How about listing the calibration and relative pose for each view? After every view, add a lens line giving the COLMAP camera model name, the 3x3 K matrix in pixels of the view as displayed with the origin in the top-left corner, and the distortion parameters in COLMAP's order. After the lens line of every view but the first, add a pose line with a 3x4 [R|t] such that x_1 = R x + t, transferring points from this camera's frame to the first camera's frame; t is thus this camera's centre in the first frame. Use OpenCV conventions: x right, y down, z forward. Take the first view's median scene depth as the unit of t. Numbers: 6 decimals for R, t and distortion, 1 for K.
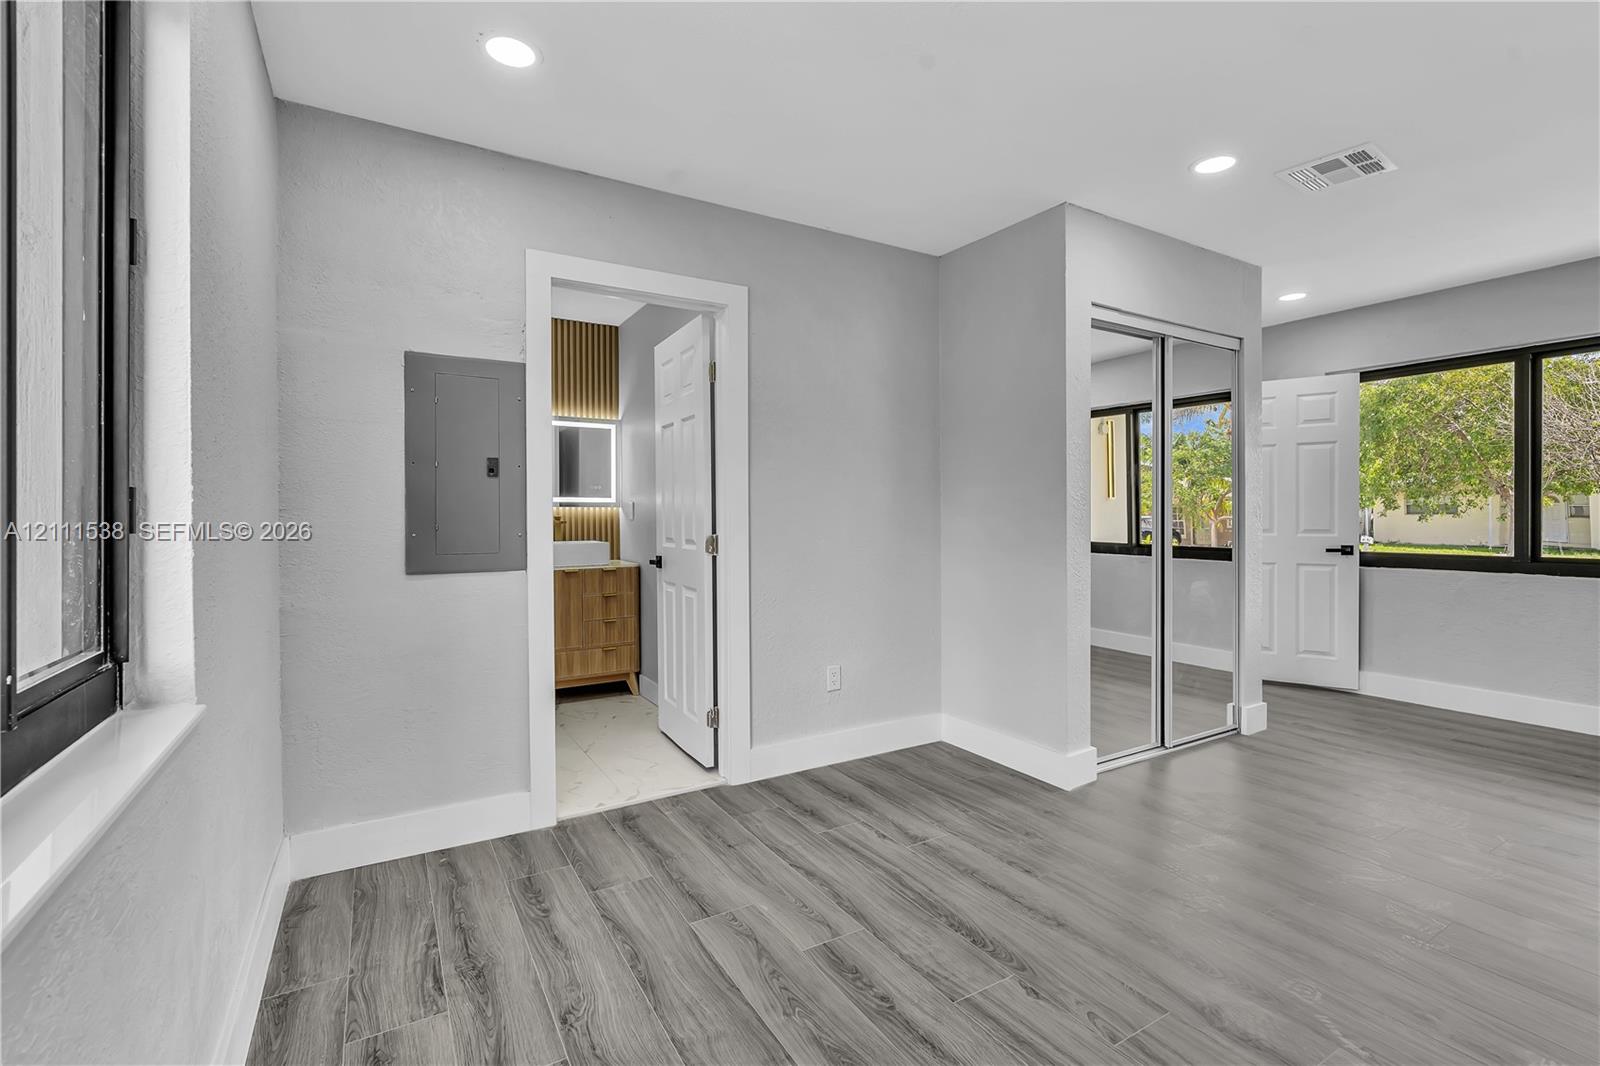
lens RADIAL K [[715.3, 0, 800.0], [0, 715.3, 533.0], [0, 0, 1]] dist [-0.001838, 0.000136]
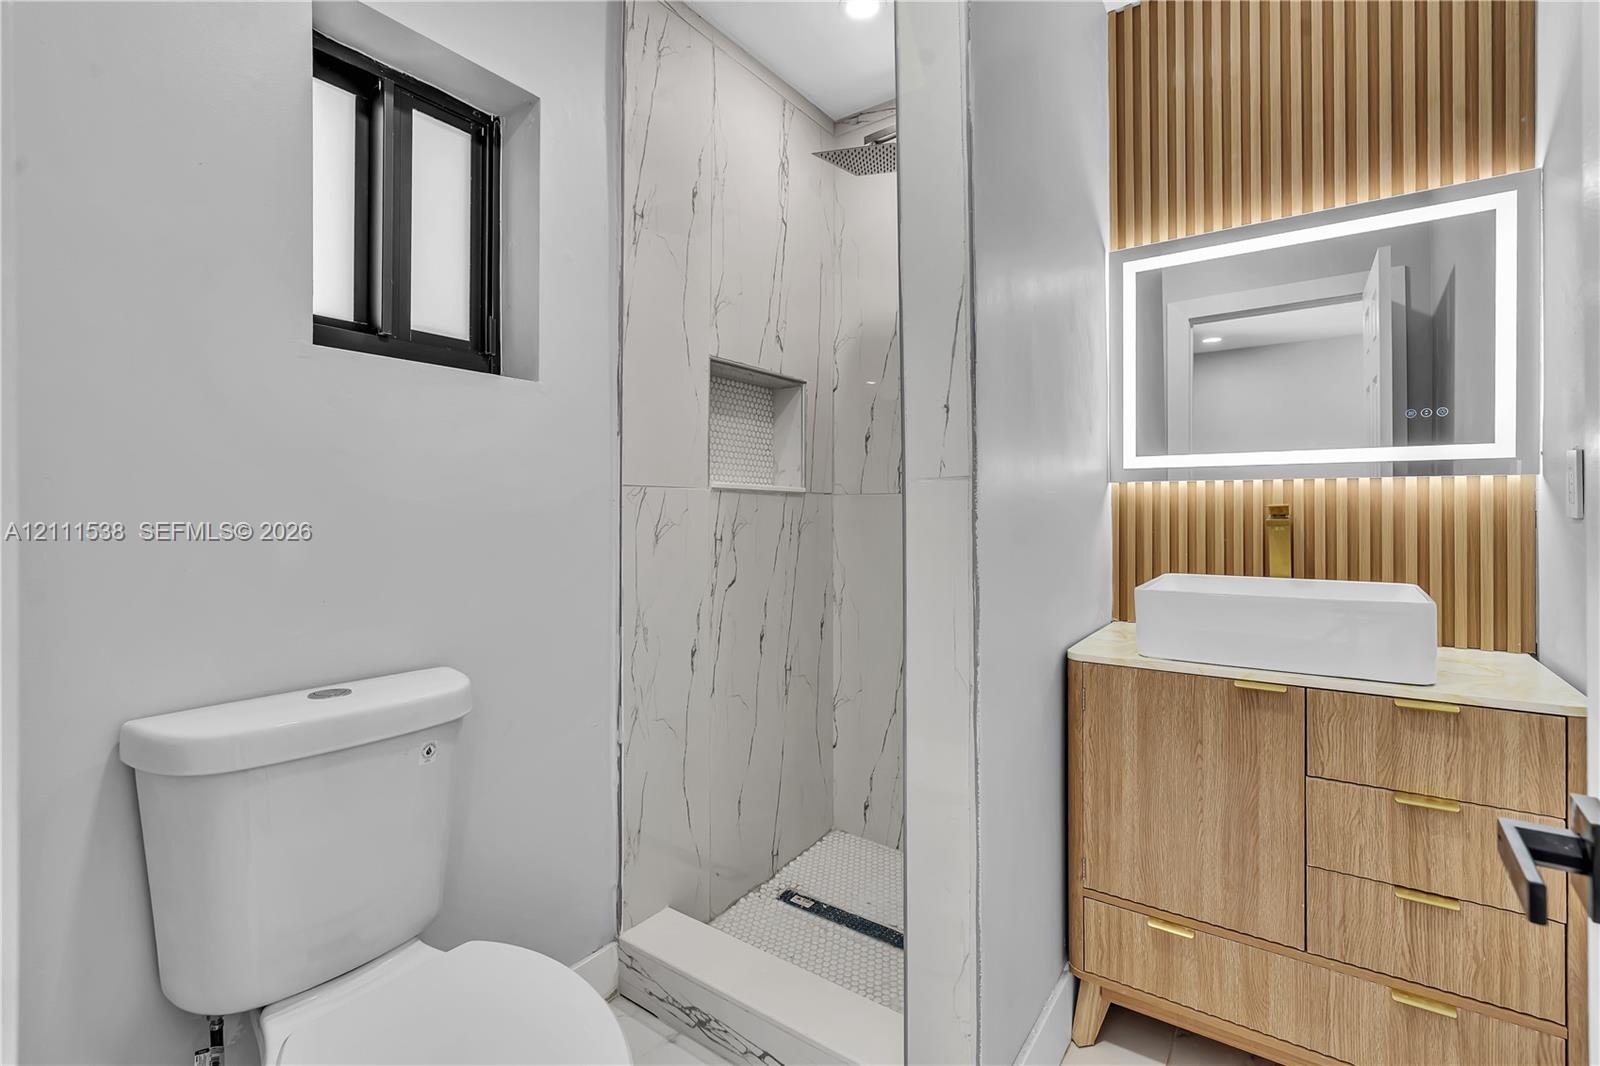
lens RADIAL K [[745.0, 0, 798.7], [0, 745.0, 500.3], [0, 0, 1]] dist [-0.000091, 0.000060]
pose [[0.382313, -0.001484, -0.924032, -0.089657], [-0.005307, 0.999979, -0.003801, -0.022490], [0.924018, 0.006357, 0.382297, 0.616693]]
